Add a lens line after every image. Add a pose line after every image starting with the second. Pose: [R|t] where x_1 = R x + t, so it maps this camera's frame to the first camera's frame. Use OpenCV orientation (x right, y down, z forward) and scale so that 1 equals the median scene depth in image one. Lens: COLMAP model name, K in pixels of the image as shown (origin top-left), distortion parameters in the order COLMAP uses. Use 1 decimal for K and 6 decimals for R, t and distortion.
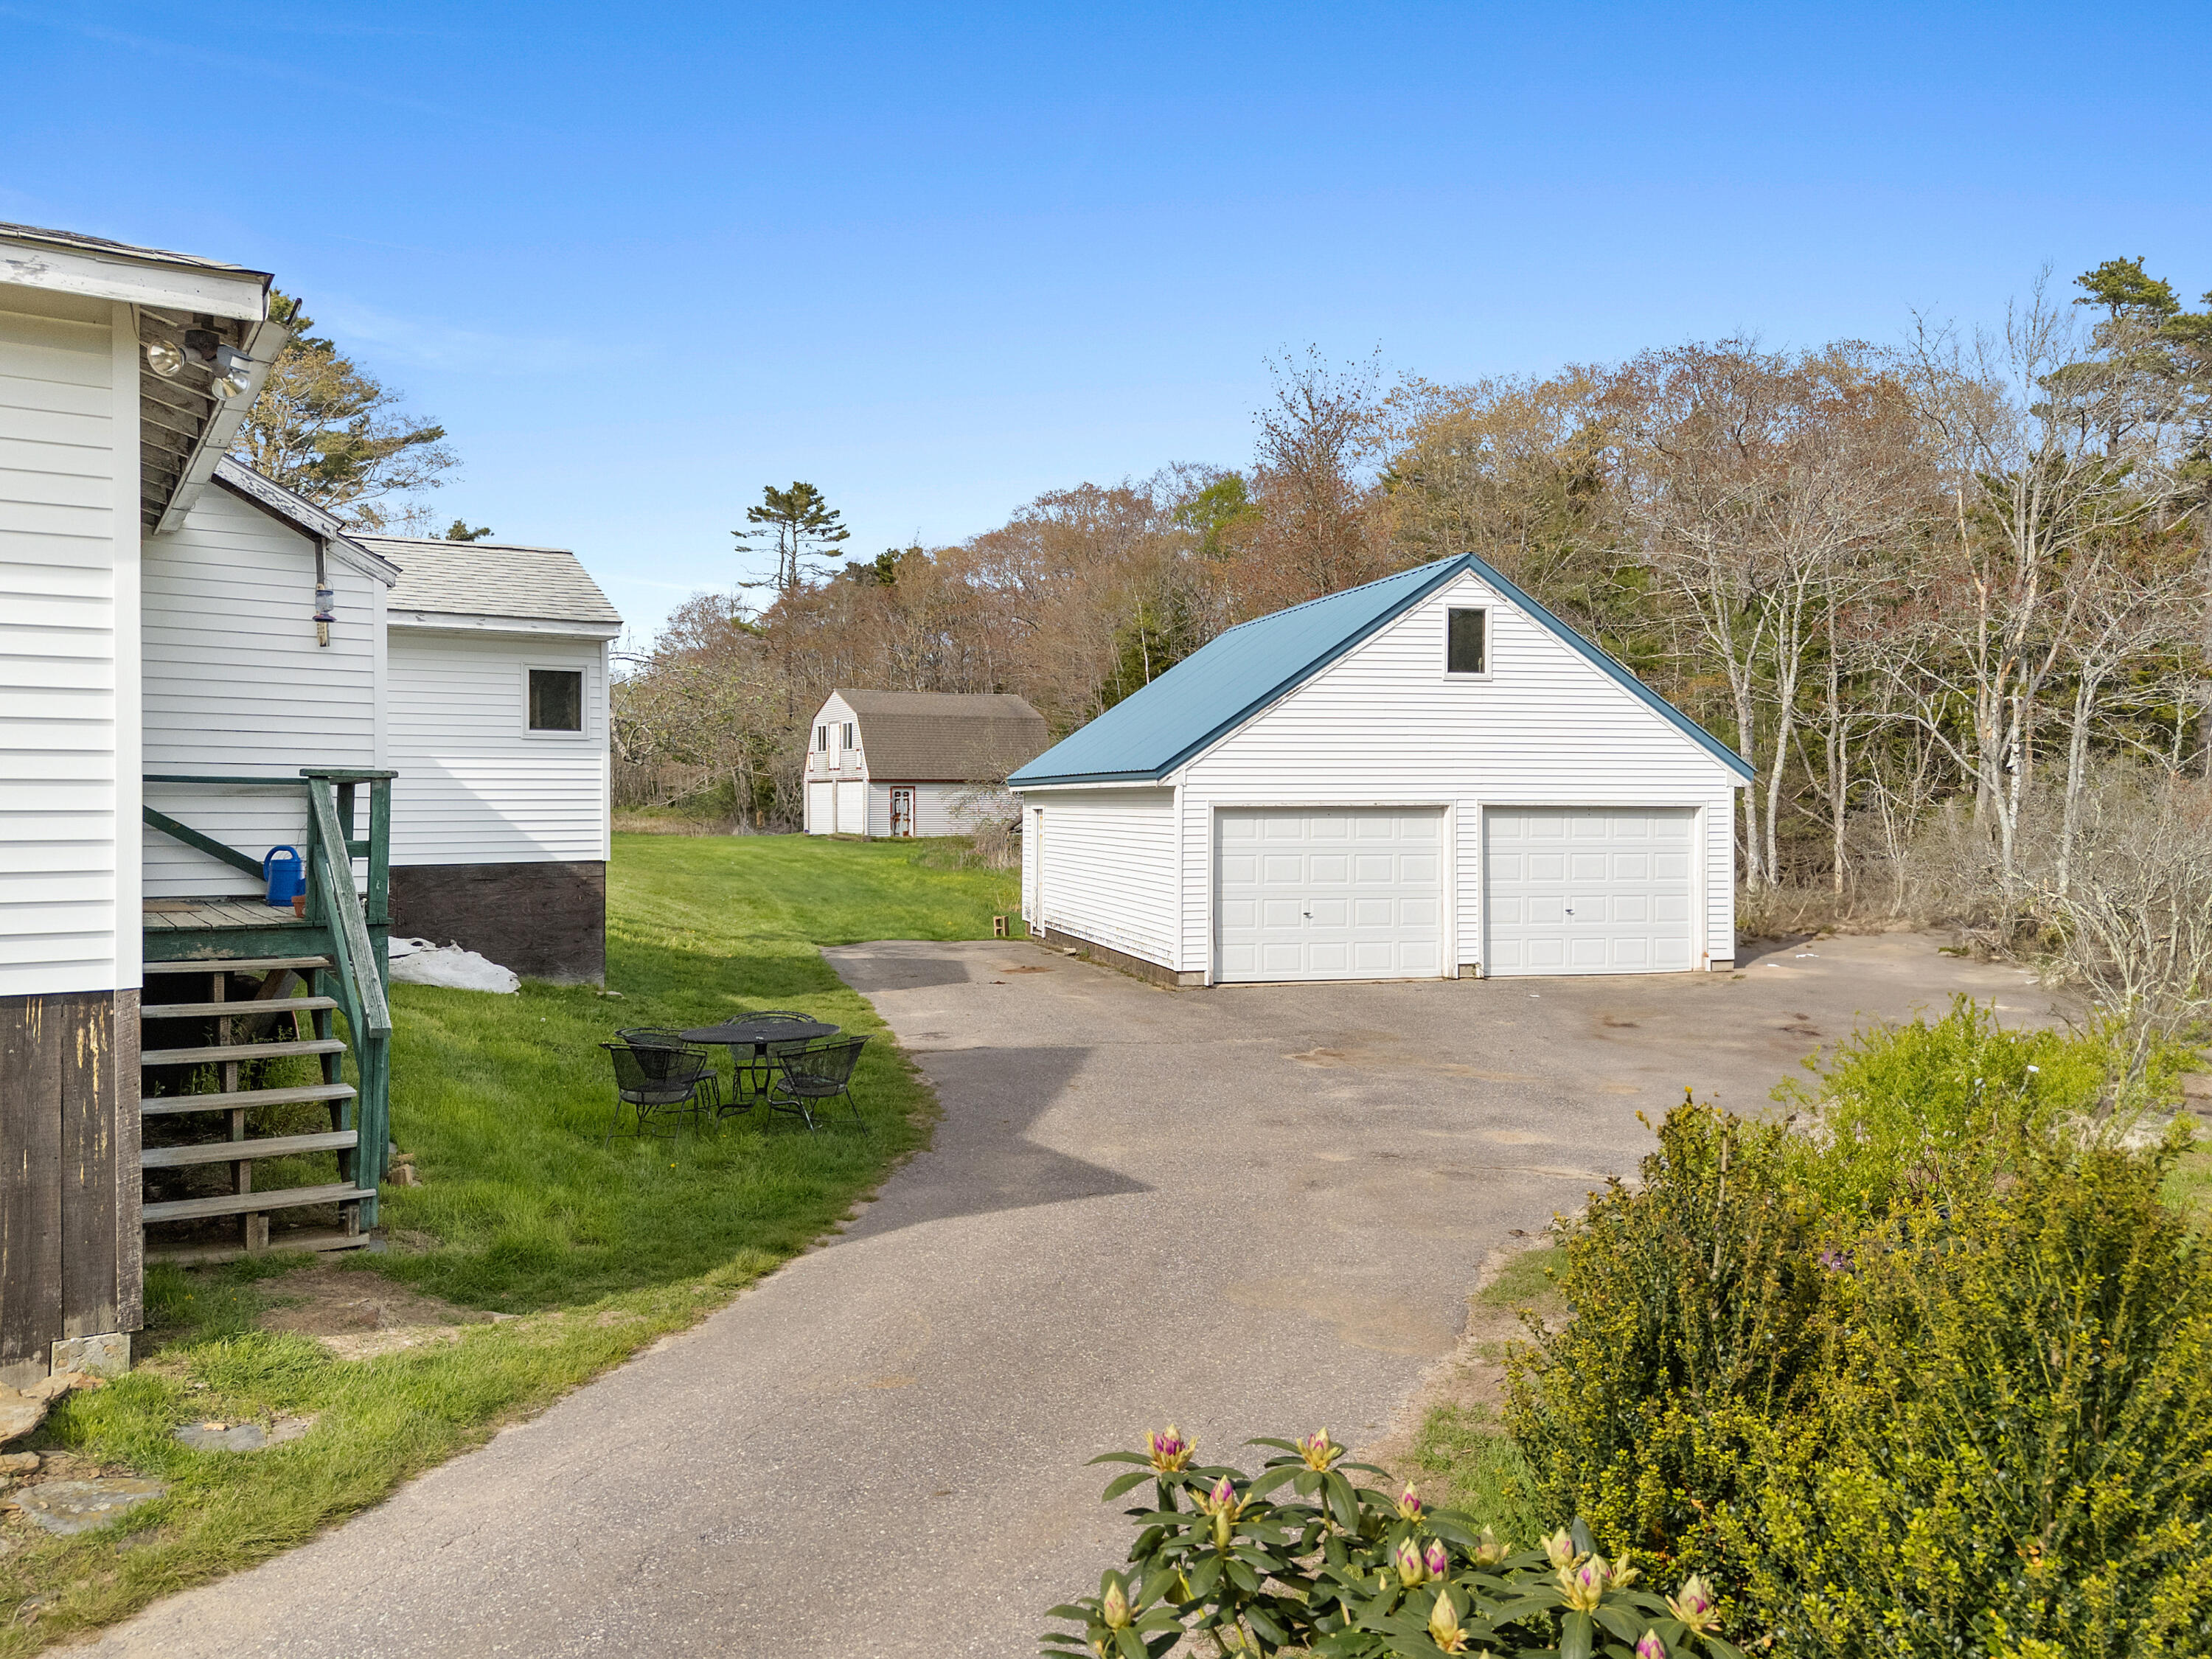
lens RADIAL K [[1587.9, 0, 1117.4], [0, 1587.9, 824.4], [0, 0, 1]] dist [0.091415, -0.091921]
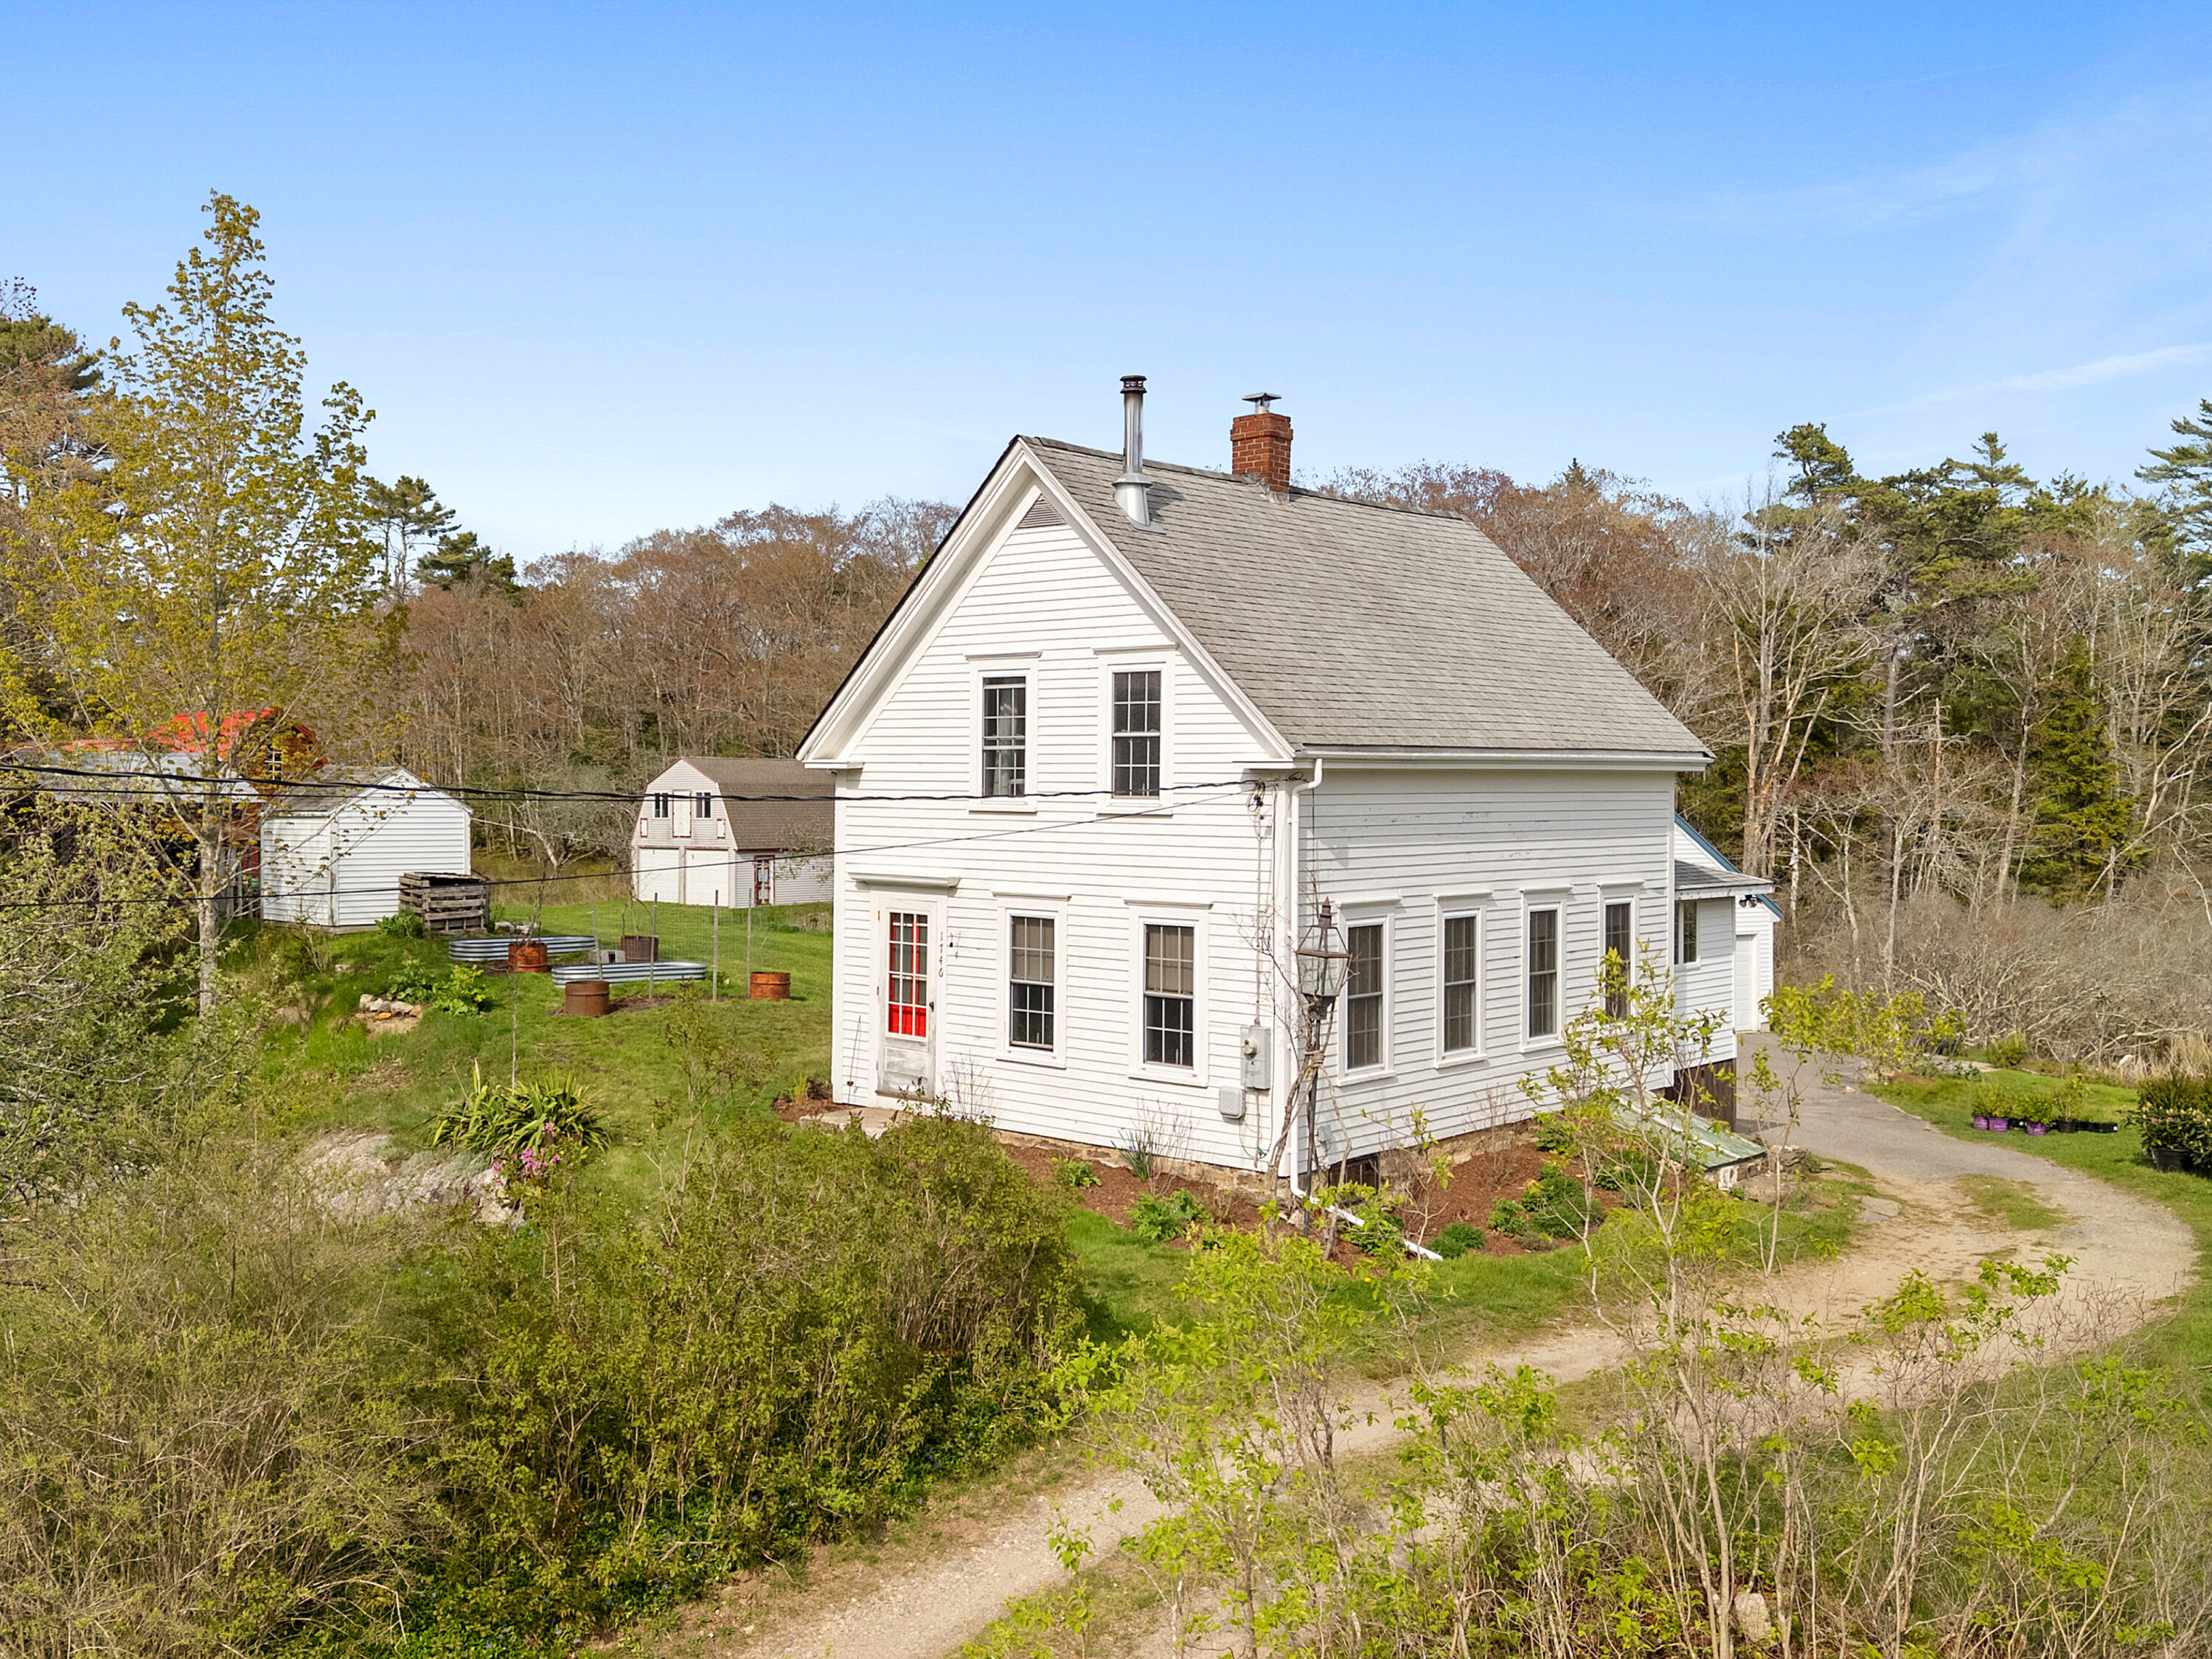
lens RADIAL K [[1998.4, 0, 1001.9], [0, 1998.4, 828.8], [0, 0, 1]] dist [0.075247, -0.082018]
pose [[0.969903, -0.003317, 0.243468, -0.296450], [0.003546, 0.999994, -0.000502, -0.039288], [-0.243465, 0.001350, 0.969909, -0.282825]]
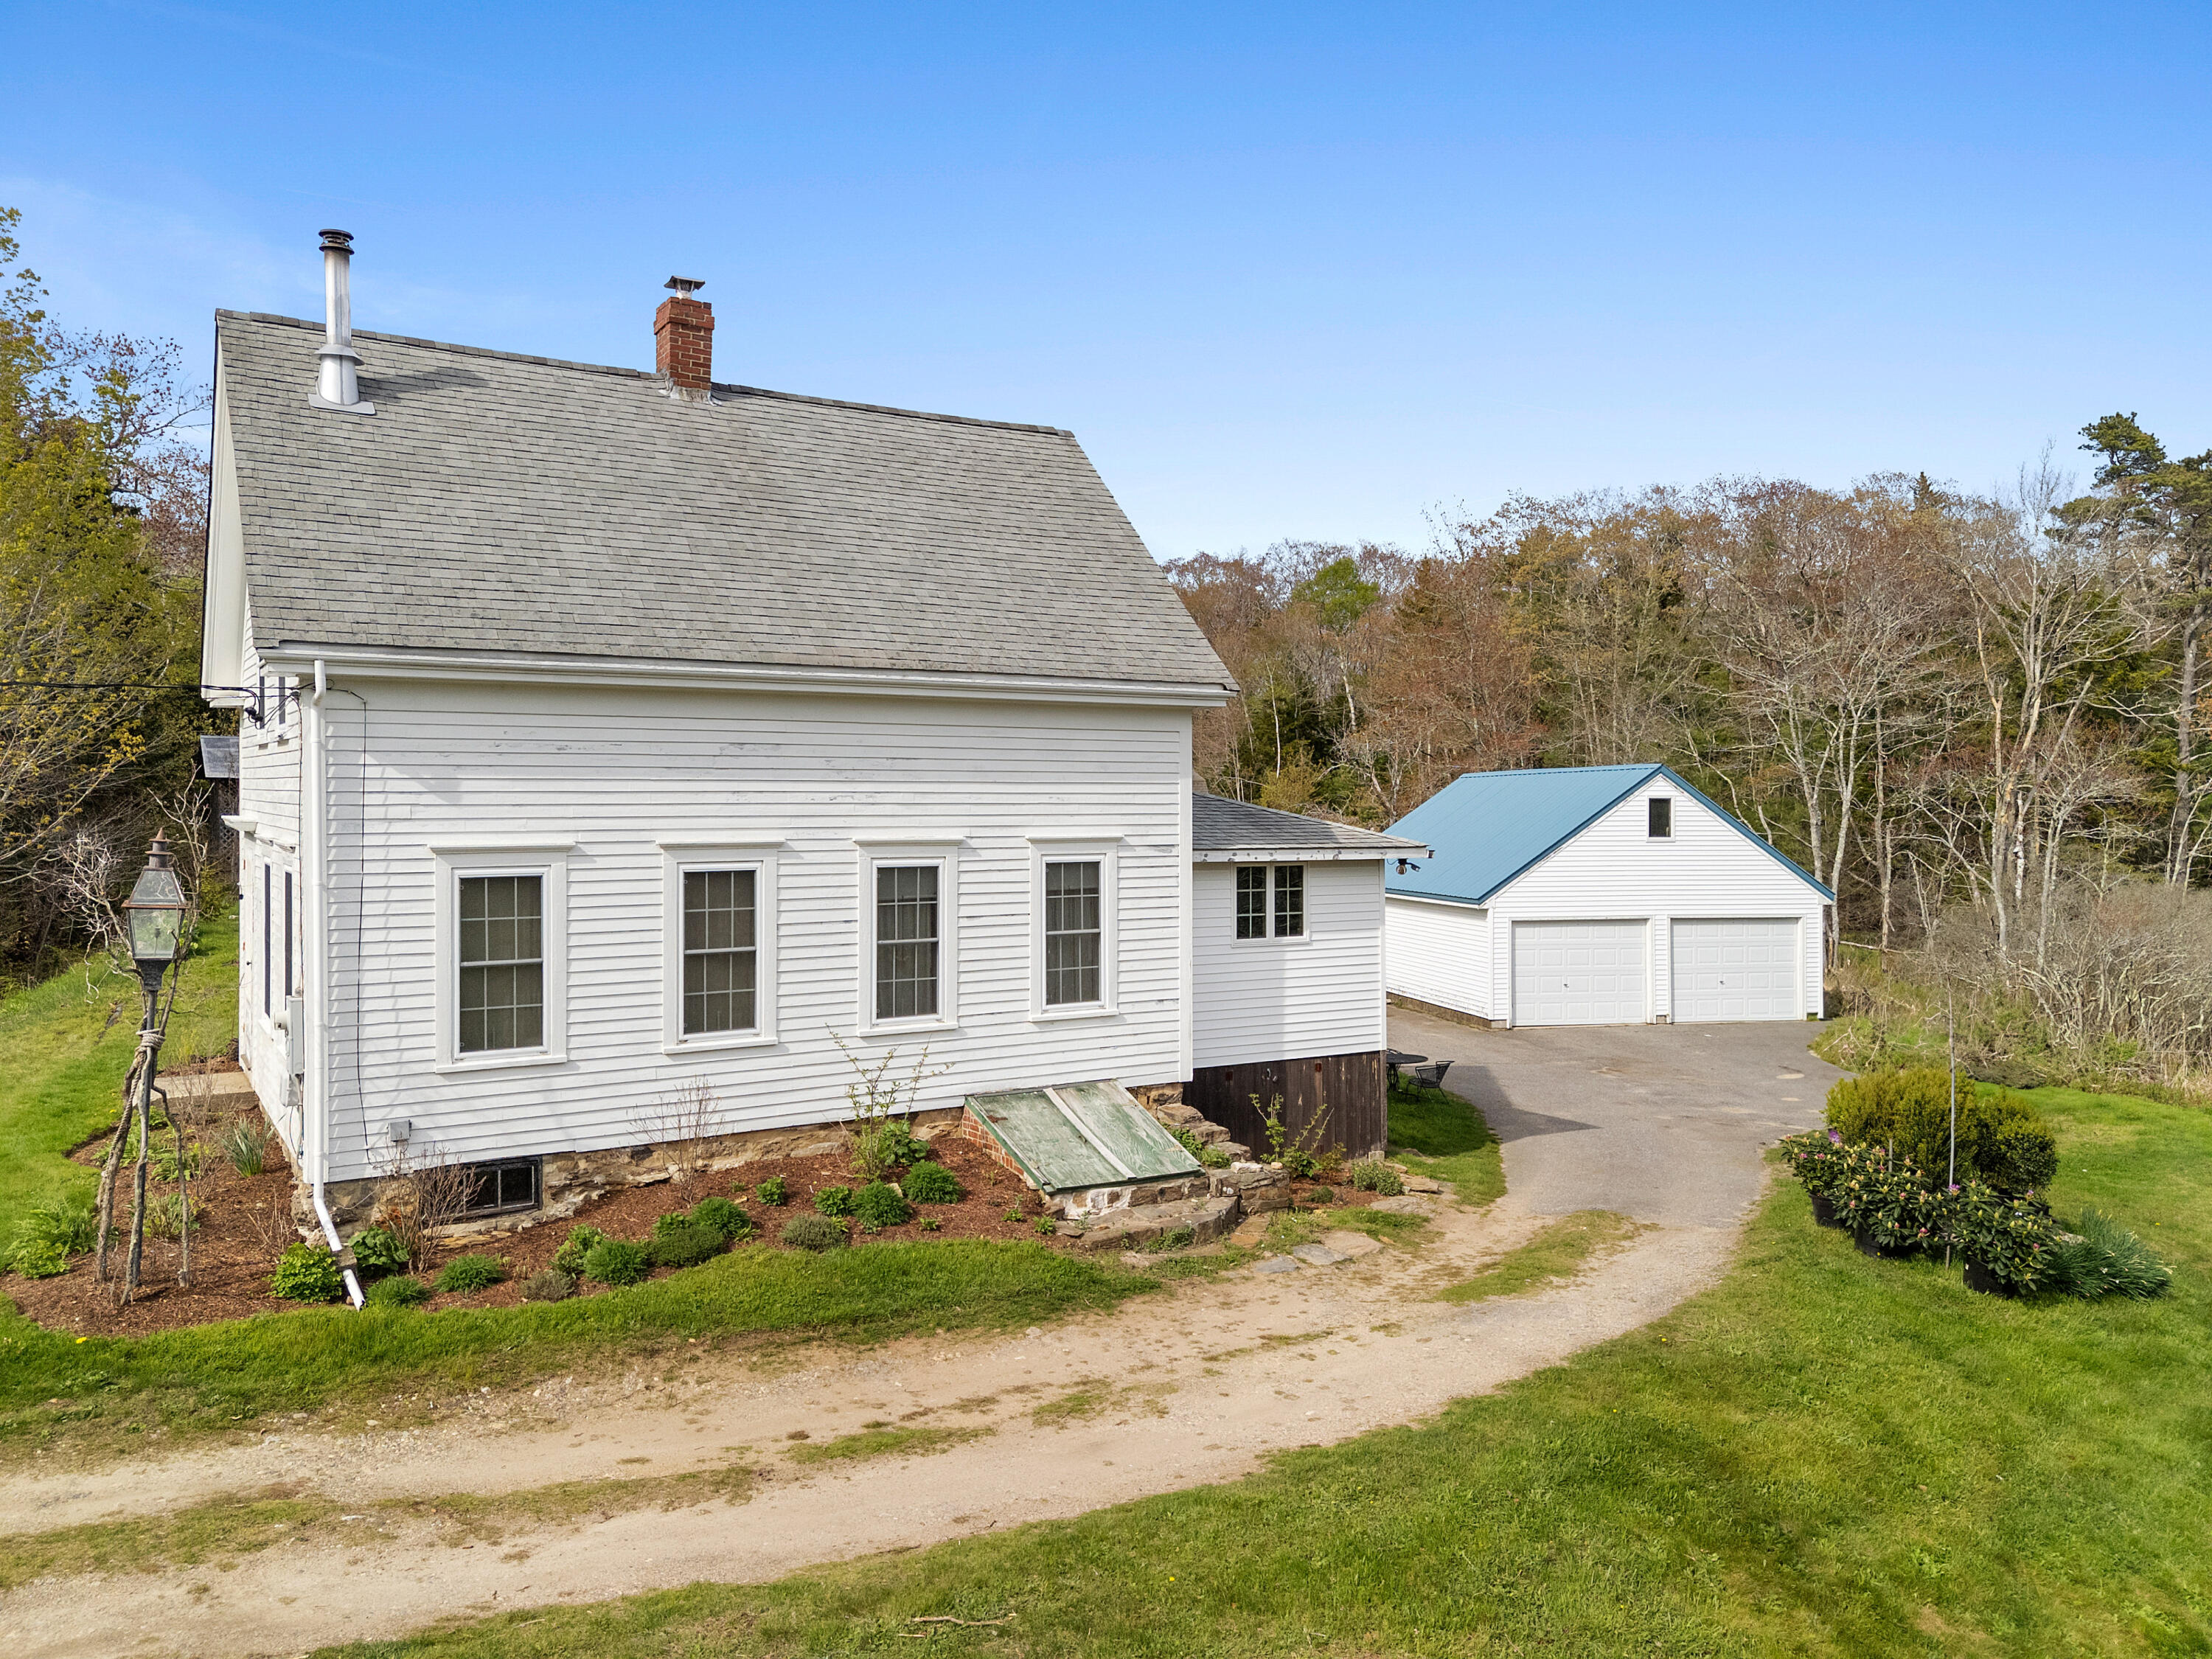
lens RADIAL K [[1587.9, 0, 1117.4], [0, 1587.9, 824.4], [0, 0, 1]] dist [0.091415, -0.091921]
pose [[0.999806, 0.002743, -0.019501, -0.092643], [-0.002797, 0.999992, -0.002743, -0.030723], [0.019493, 0.002797, 0.999806, -0.199187]]
